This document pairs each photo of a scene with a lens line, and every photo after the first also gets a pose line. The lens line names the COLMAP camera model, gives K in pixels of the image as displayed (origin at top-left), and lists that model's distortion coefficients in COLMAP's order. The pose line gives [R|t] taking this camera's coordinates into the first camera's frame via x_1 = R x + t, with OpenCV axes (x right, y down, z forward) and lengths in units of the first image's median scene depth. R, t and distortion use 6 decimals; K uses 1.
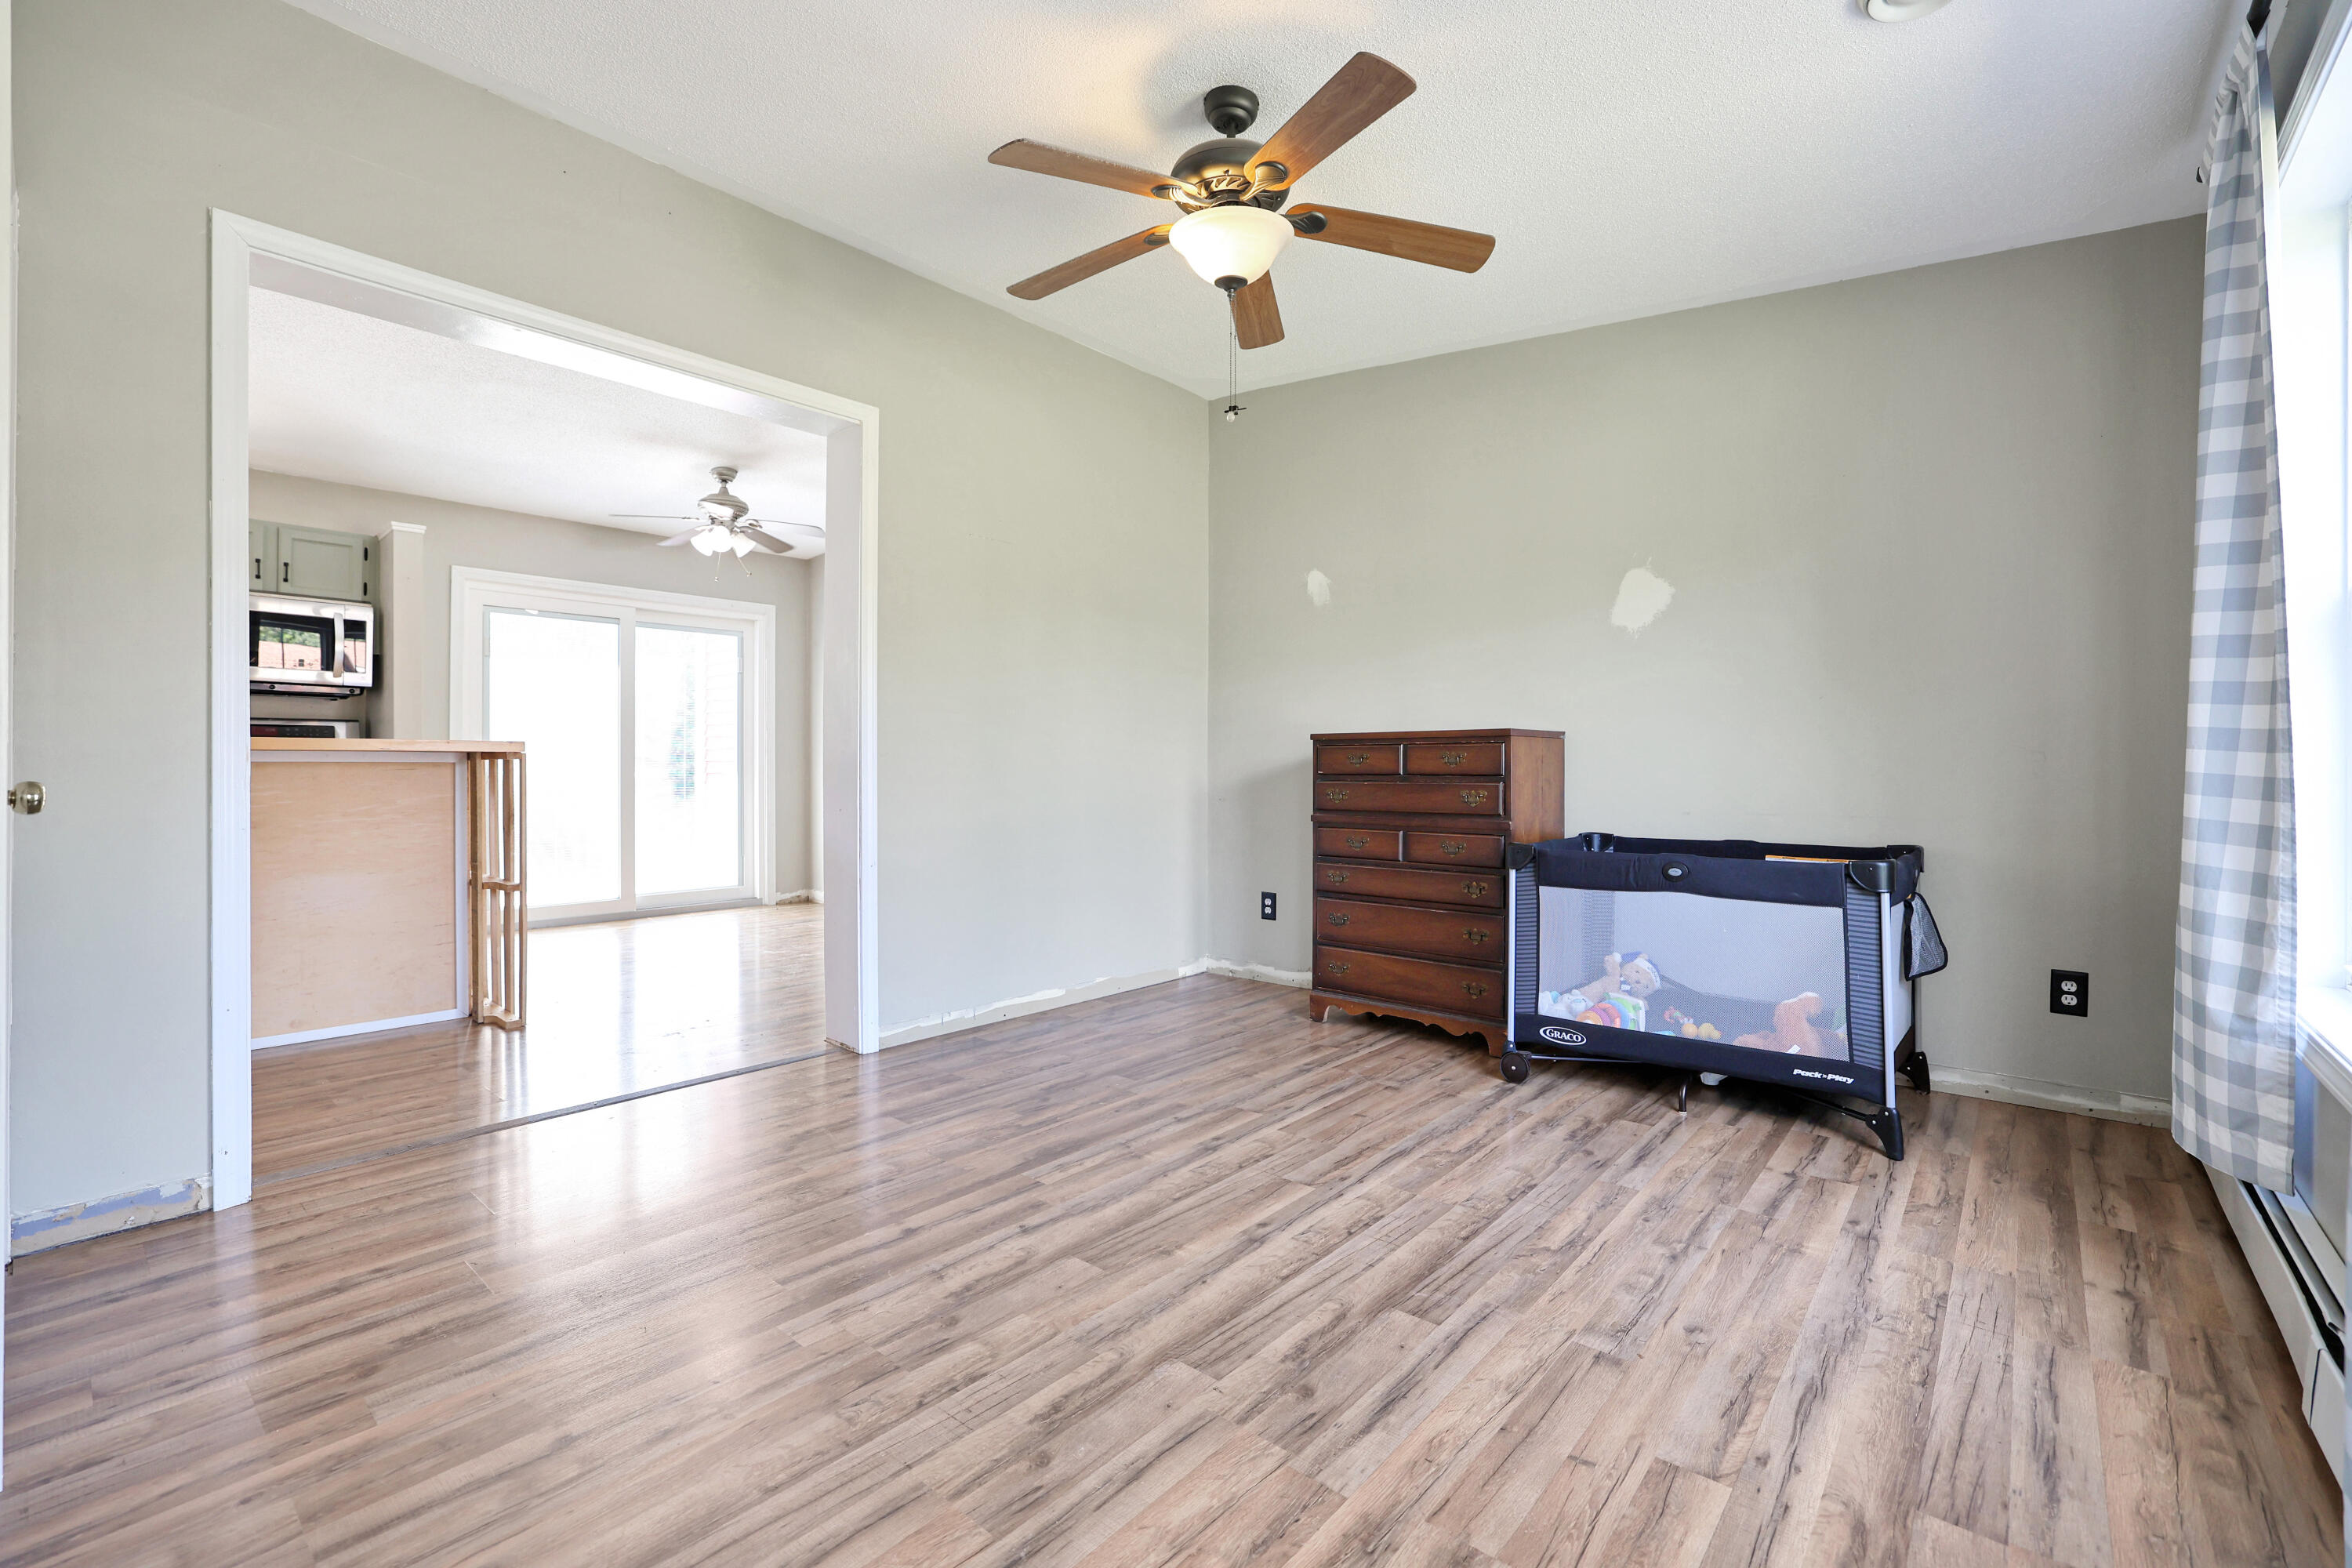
lens RADIAL K [[1013.4, 0, 1164.9], [0, 1013.4, 804.1], [0, 0, 1]] dist [-0.050677, 0.019425]
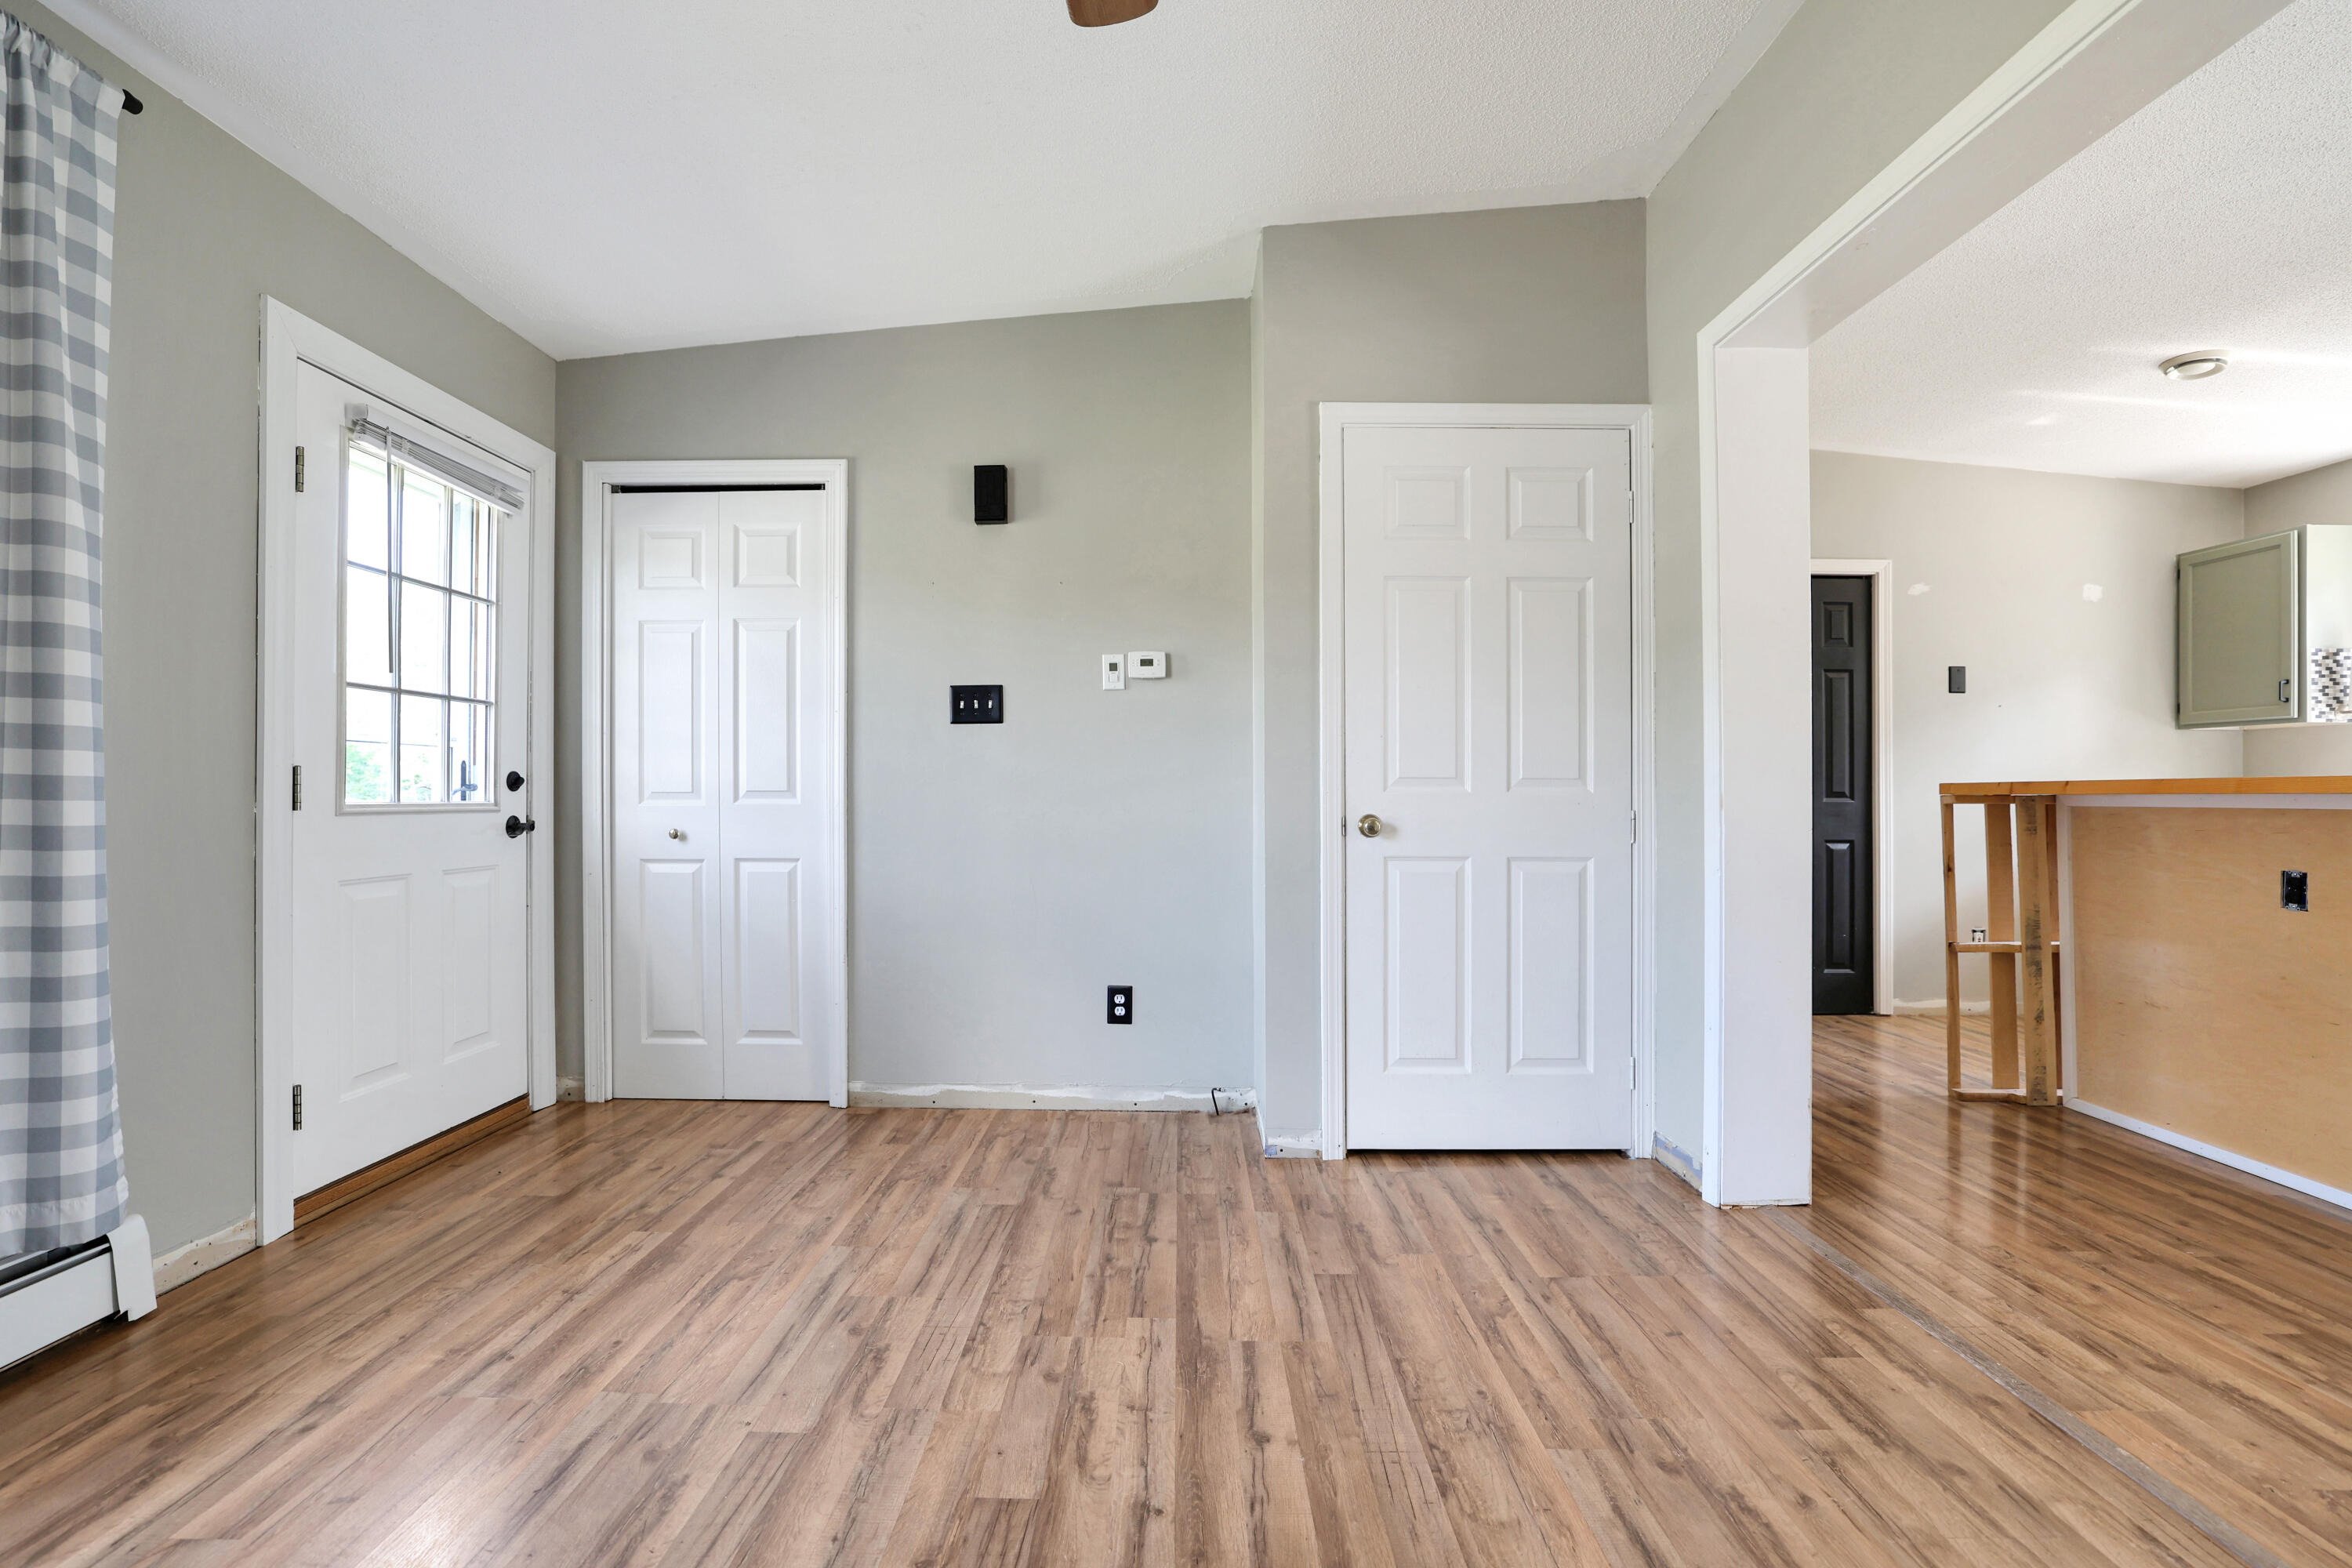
lens RADIAL K [[1018.9, 0, 1160.2], [0, 1018.9, 786.2], [0, 0, 1]] dist [-0.041161, 0.014880]
pose [[-0.763265, -0.010006, -0.646008, 0.218639], [-0.030859, 0.999303, 0.020982, -0.057415], [0.645348, 0.035950, -0.763042, 1.115198]]
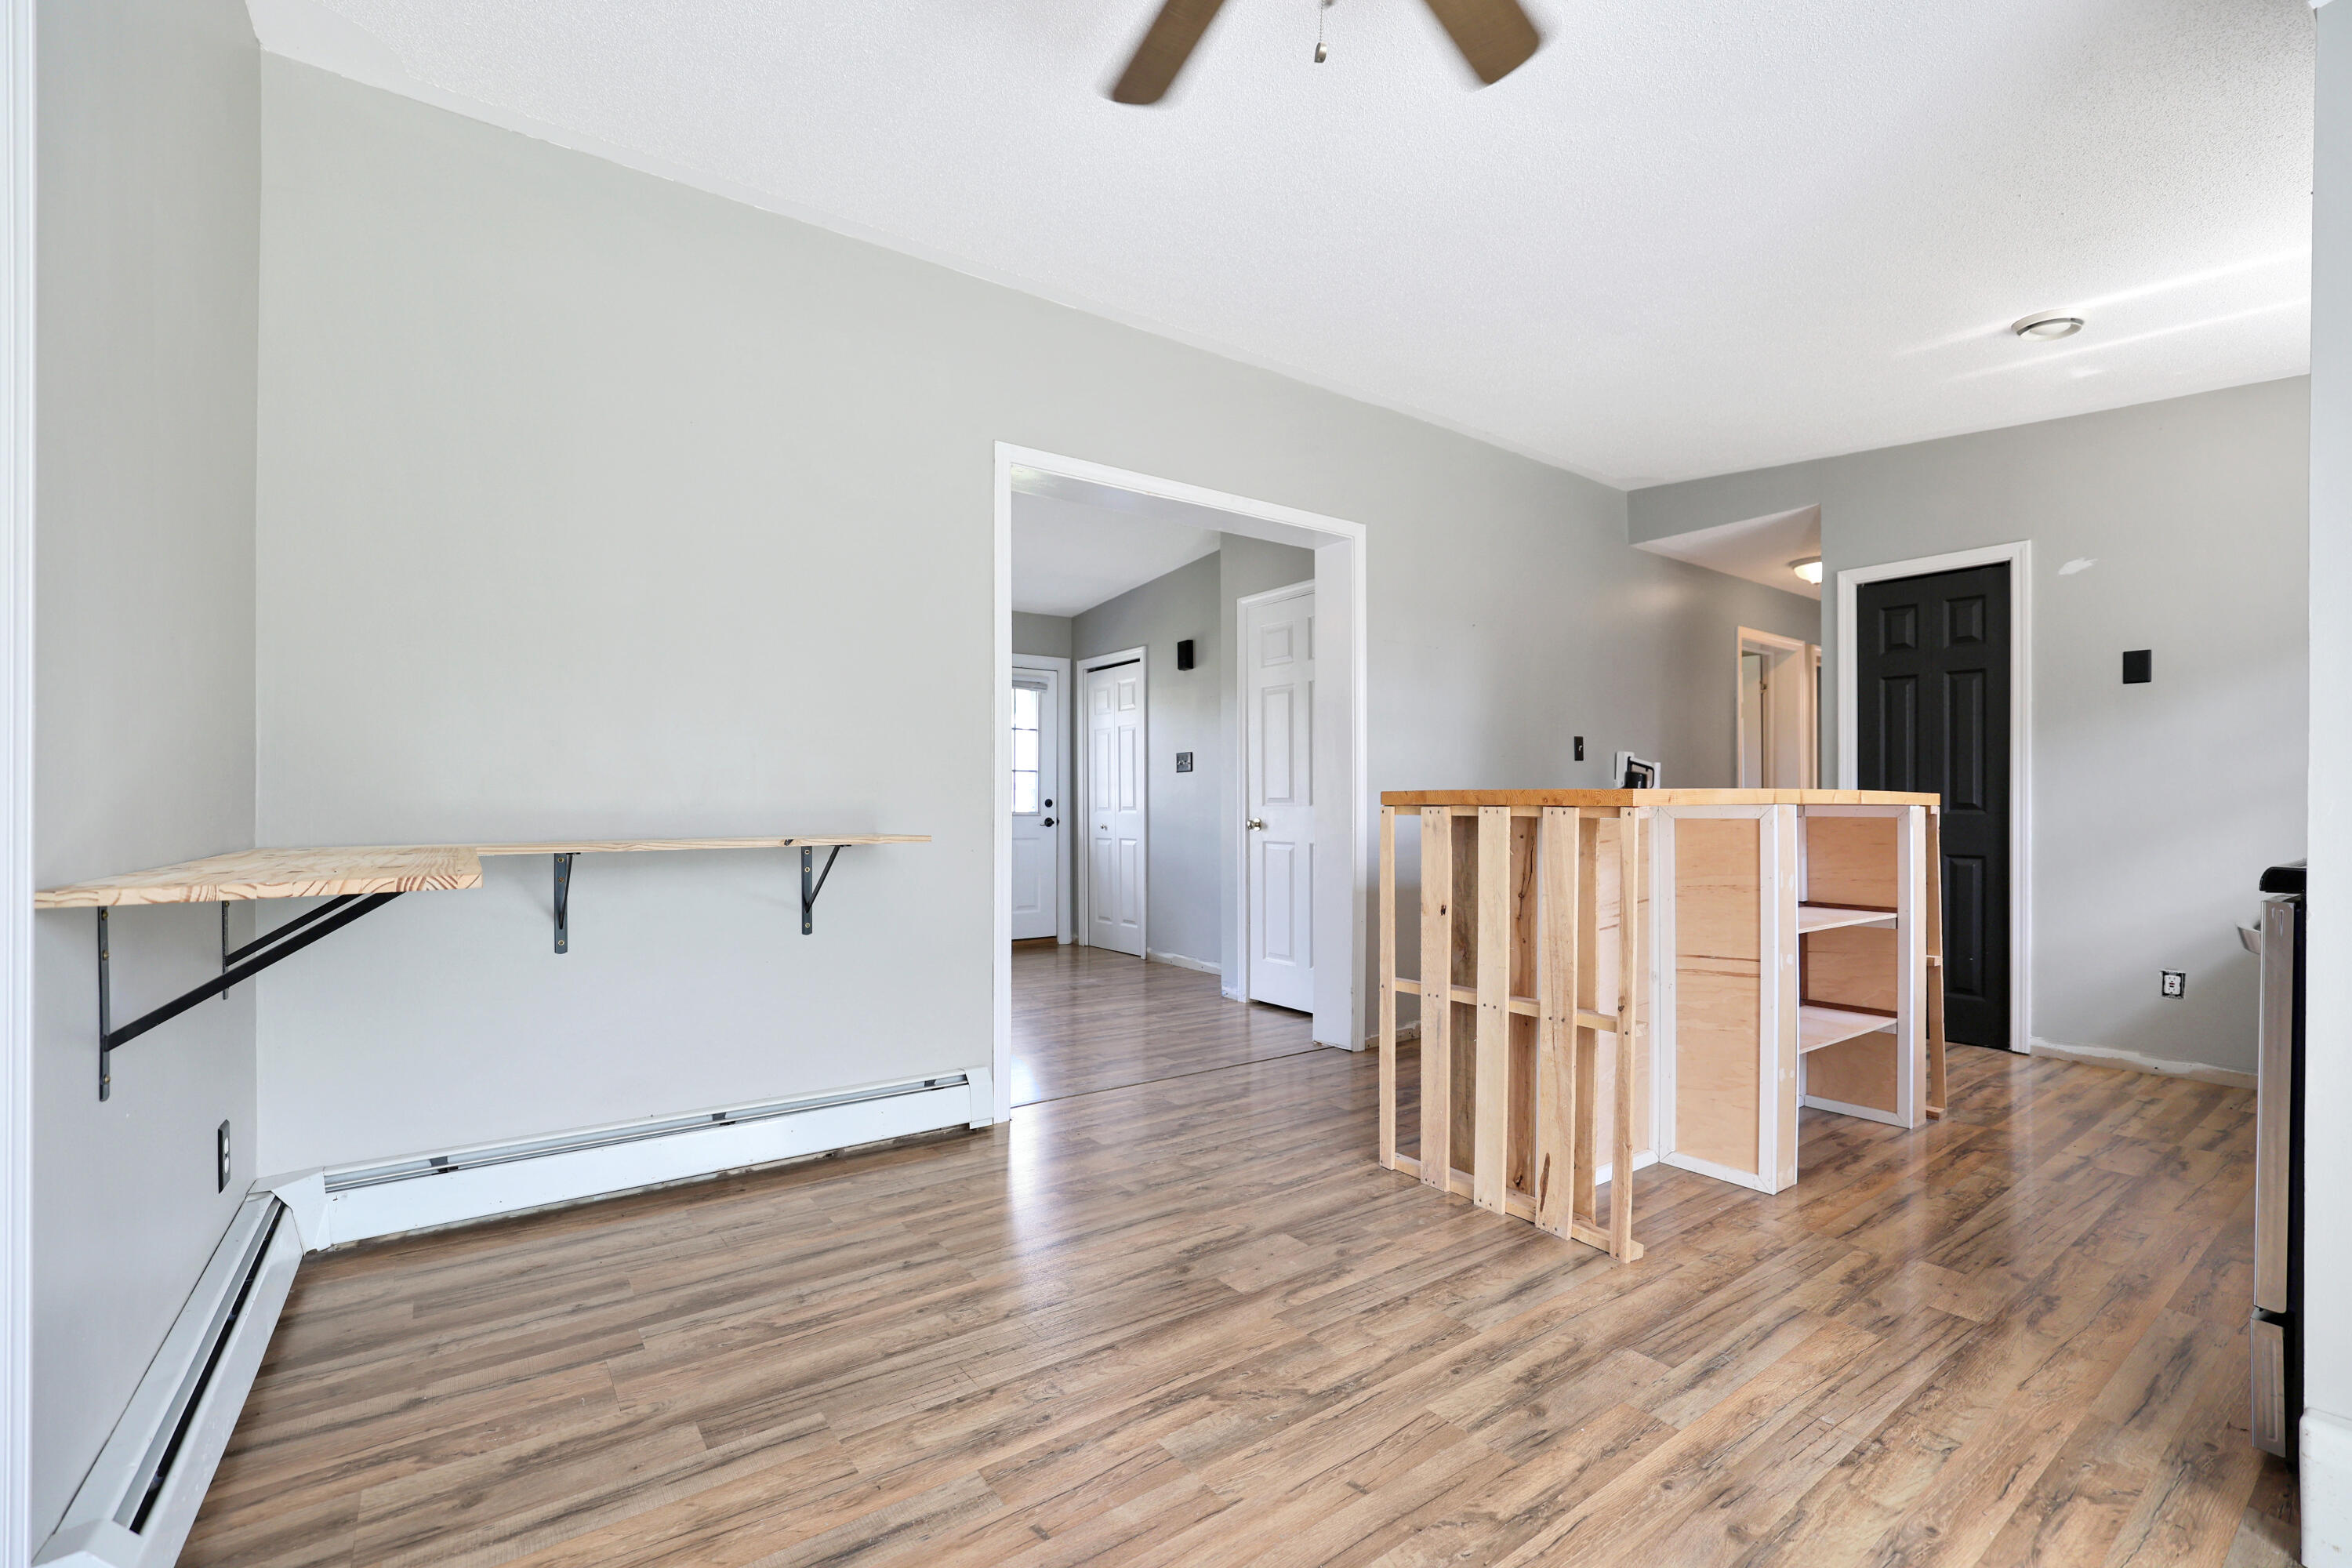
lens RADIAL K [[1013.4, 0, 1164.9], [0, 1013.4, 804.1], [0, 0, 1]] dist [-0.050677, 0.019425]
pose [[-0.971815, -0.003955, 0.235712, -0.857216], [0.003833, 0.999462, 0.032571, -0.100051], [-0.235714, 0.032557, -0.971277, 2.300575]]
